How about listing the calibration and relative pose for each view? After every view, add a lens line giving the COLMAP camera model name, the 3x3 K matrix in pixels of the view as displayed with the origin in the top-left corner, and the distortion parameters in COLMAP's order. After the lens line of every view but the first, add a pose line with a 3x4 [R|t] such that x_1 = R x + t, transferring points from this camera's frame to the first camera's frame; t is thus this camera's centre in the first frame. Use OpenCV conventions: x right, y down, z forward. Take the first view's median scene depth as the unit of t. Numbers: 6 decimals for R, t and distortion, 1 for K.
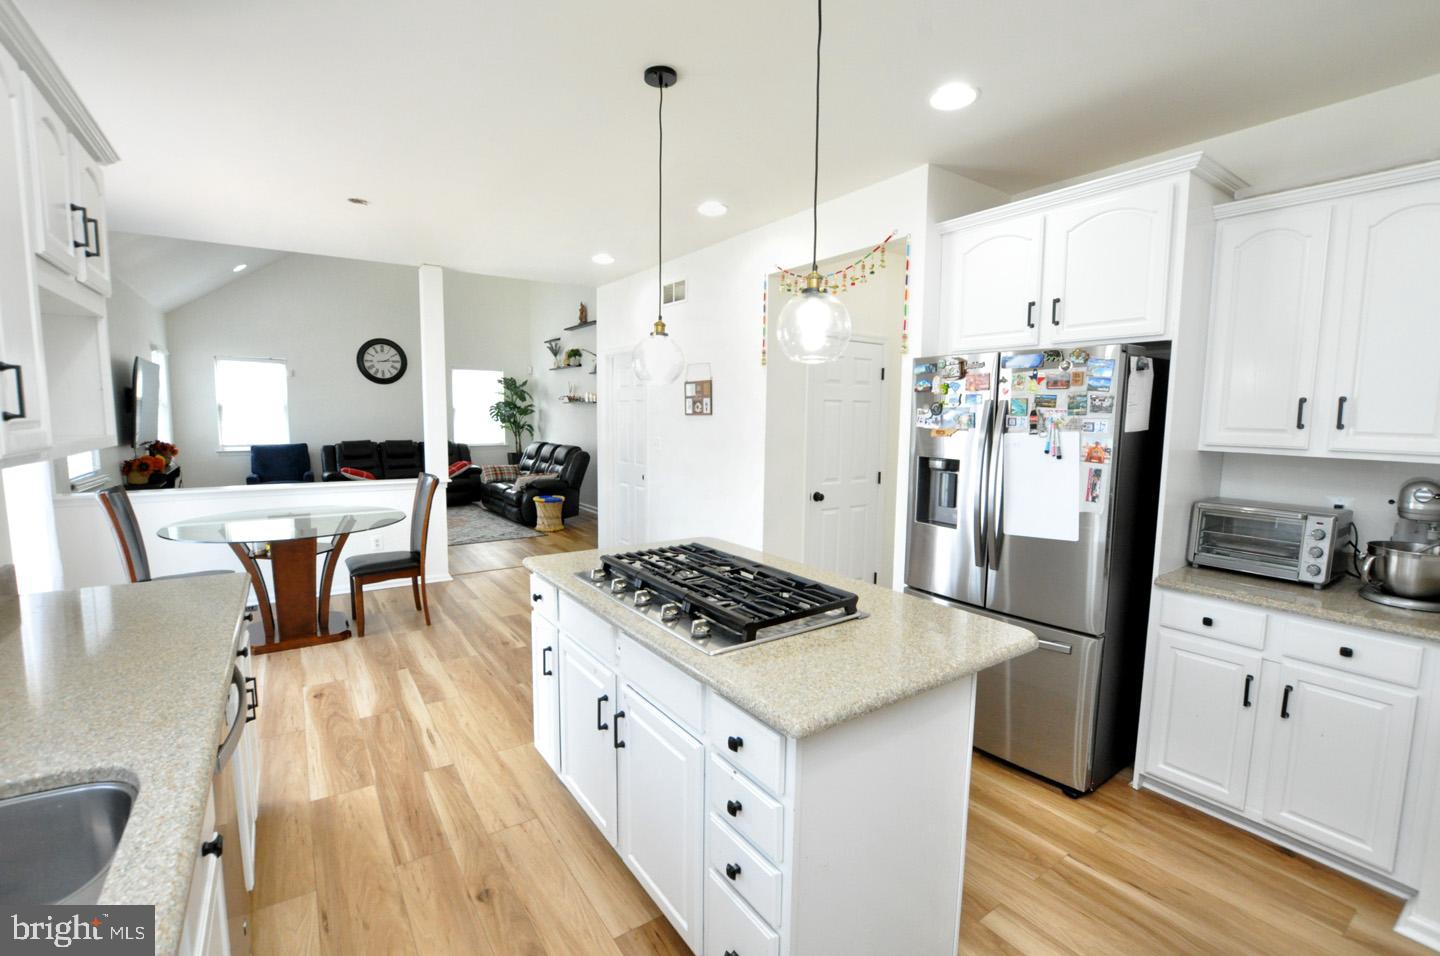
lens RADIAL K [[633.7, 0, 722.0], [0, 633.7, 477.4], [0, 0, 1]] dist [-0.028553, 0.002325]
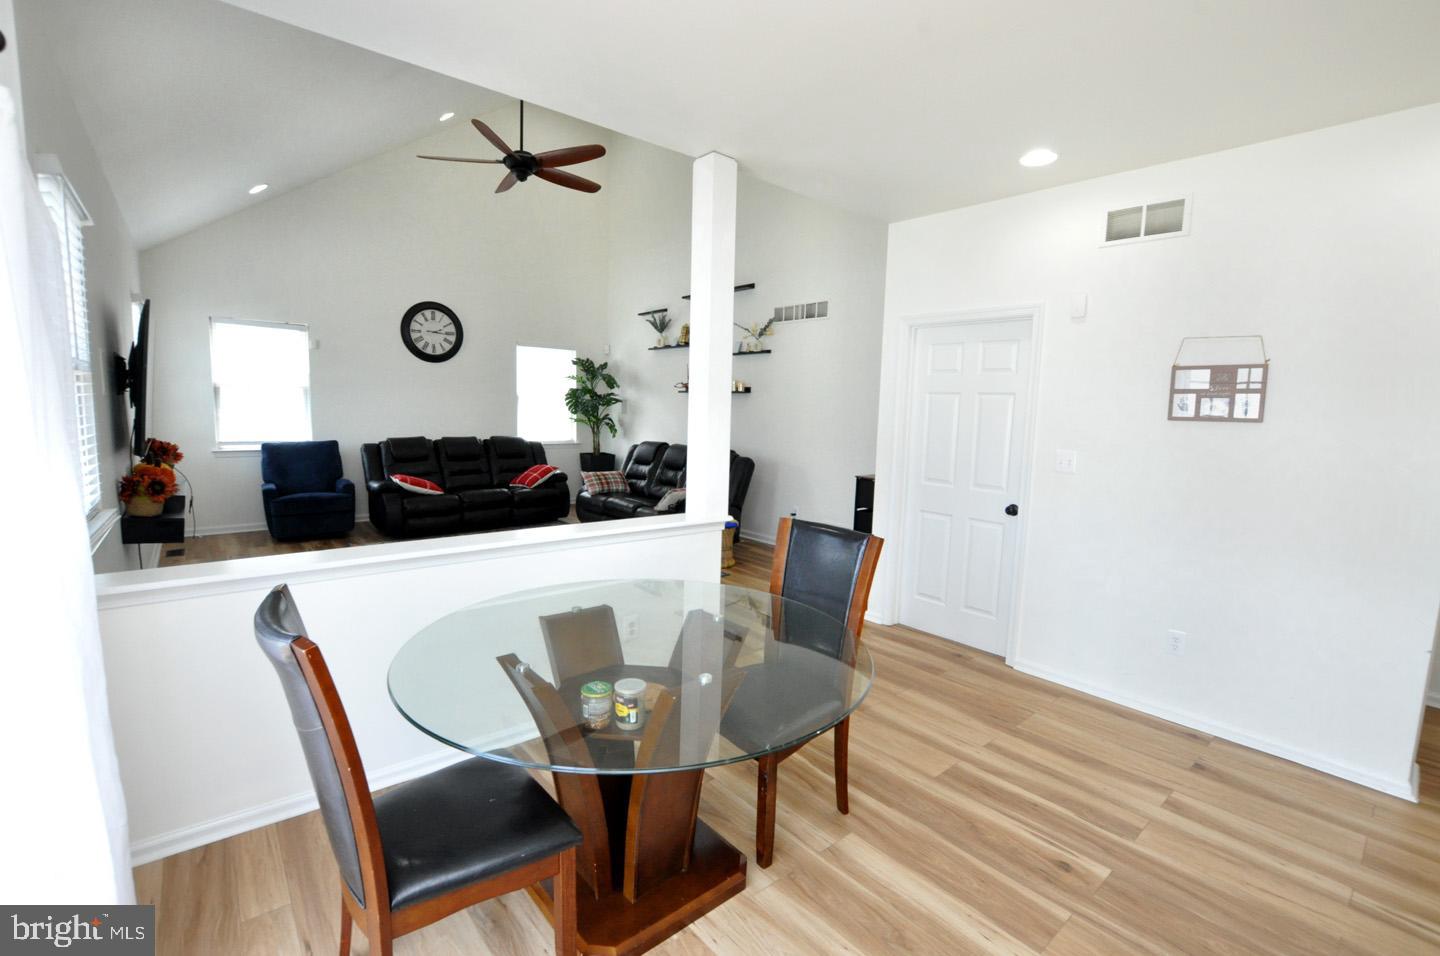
lens RADIAL K [[633.7, 0, 720.7], [0, 633.7, 478.8], [0, 0, 1]] dist [-0.028553, 0.002325]
pose [[0.995646, 0.004710, 0.093098, -0.268558], [-0.006361, 0.999828, 0.017448, -0.023644], [-0.093000, -0.017964, 0.995504, 0.211257]]
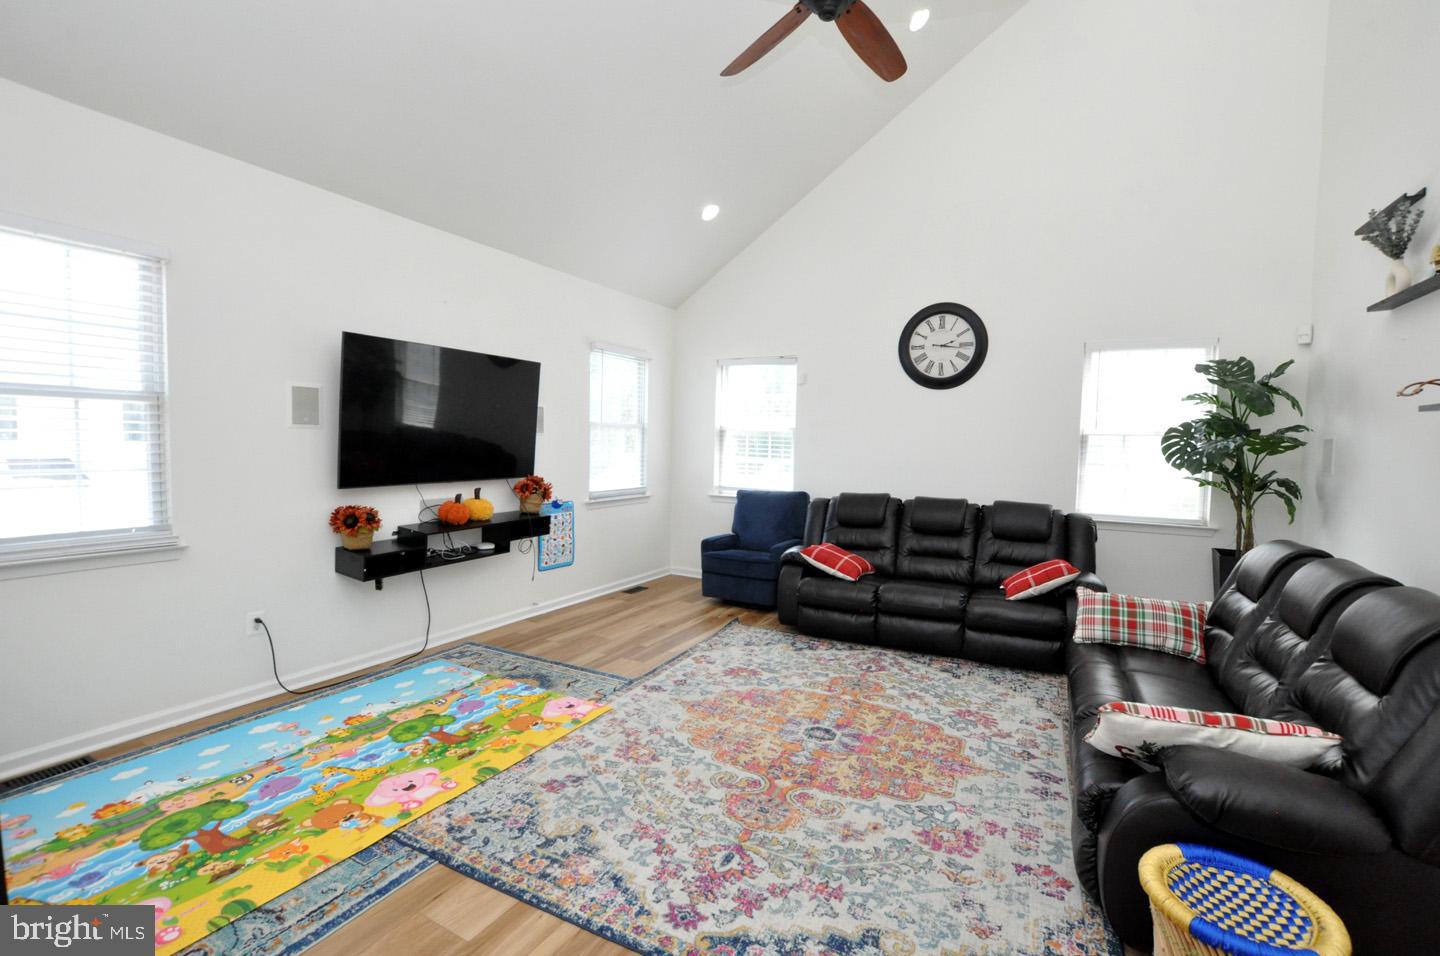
lens RADIAL K [[633.7, 0, 723.4], [0, 633.7, 478.7], [0, 0, 1]] dist [-0.028553, 0.002325]
pose [[0.460336, 0.048782, -0.886403, -0.153271], [-0.109268, 0.994010, -0.002042, -0.054148], [0.880994, 0.097796, 0.462909, 0.614014]]
